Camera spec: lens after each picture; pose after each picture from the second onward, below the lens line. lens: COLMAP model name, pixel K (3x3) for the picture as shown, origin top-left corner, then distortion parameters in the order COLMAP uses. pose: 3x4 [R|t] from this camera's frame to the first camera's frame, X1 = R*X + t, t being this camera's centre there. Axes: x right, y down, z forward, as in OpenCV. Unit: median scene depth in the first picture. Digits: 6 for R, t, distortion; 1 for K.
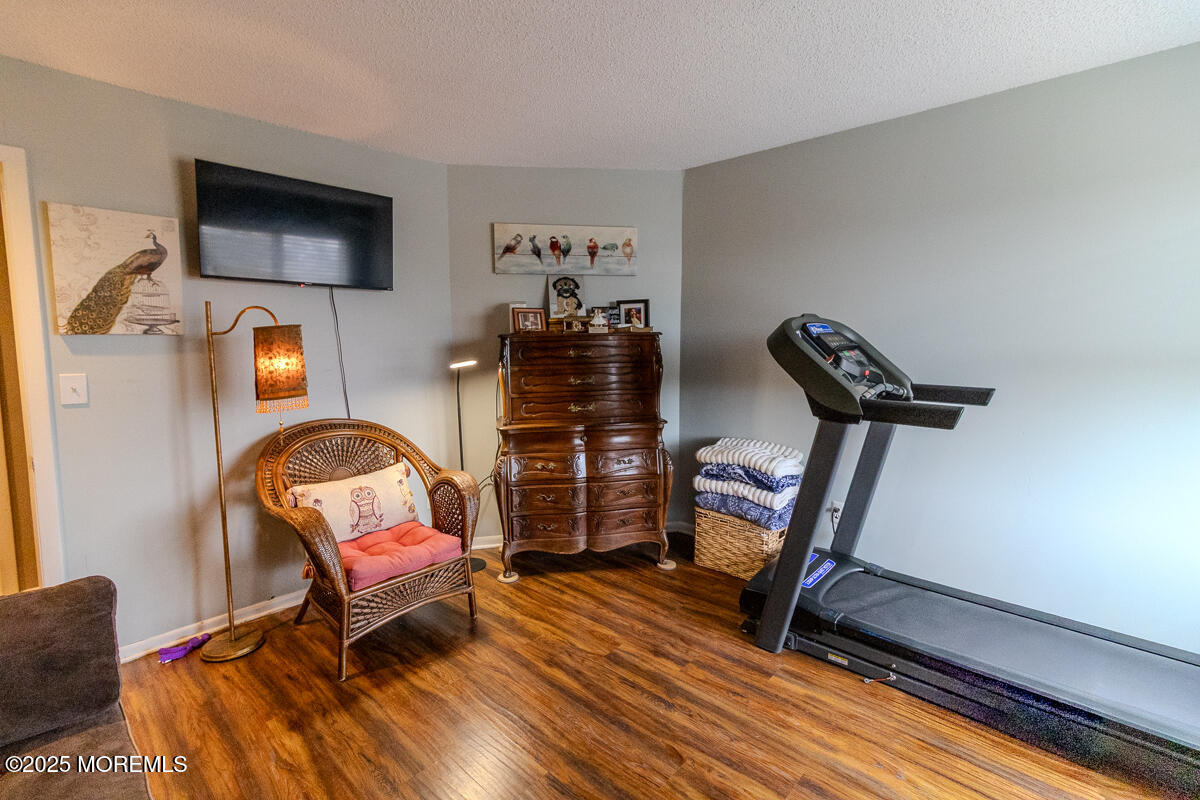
lens RADIAL K [[552.5, 0, 596.7], [0, 552.5, 382.2], [0, 0, 1]] dist [0.006352, 0.000449]
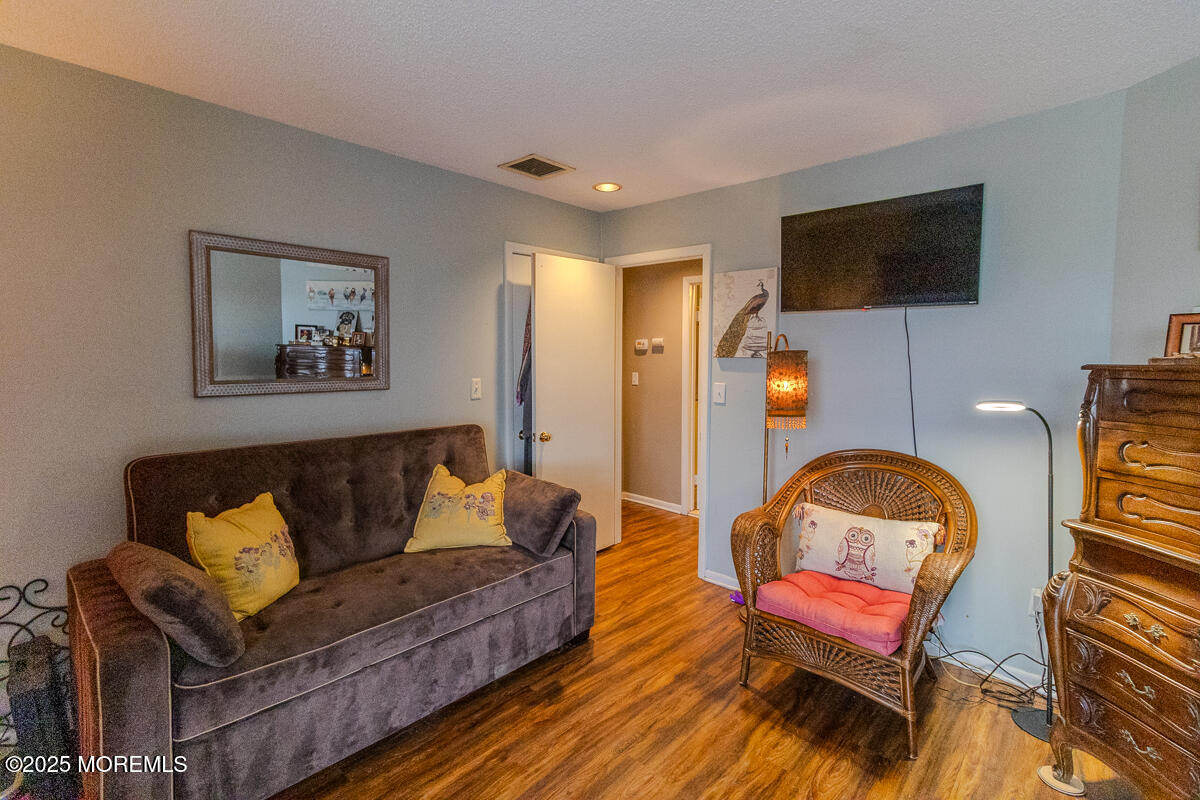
lens RADIAL K [[552.5, 0, 596.7], [0, 552.5, 382.2], [0, 0, 1]] dist [0.006352, 0.000449]
pose [[-0.010577, 0.056988, -0.998319, 0.550709], [-0.091832, 0.994100, 0.057720, -0.071077], [0.995718, 0.092288, -0.005281, 0.646756]]
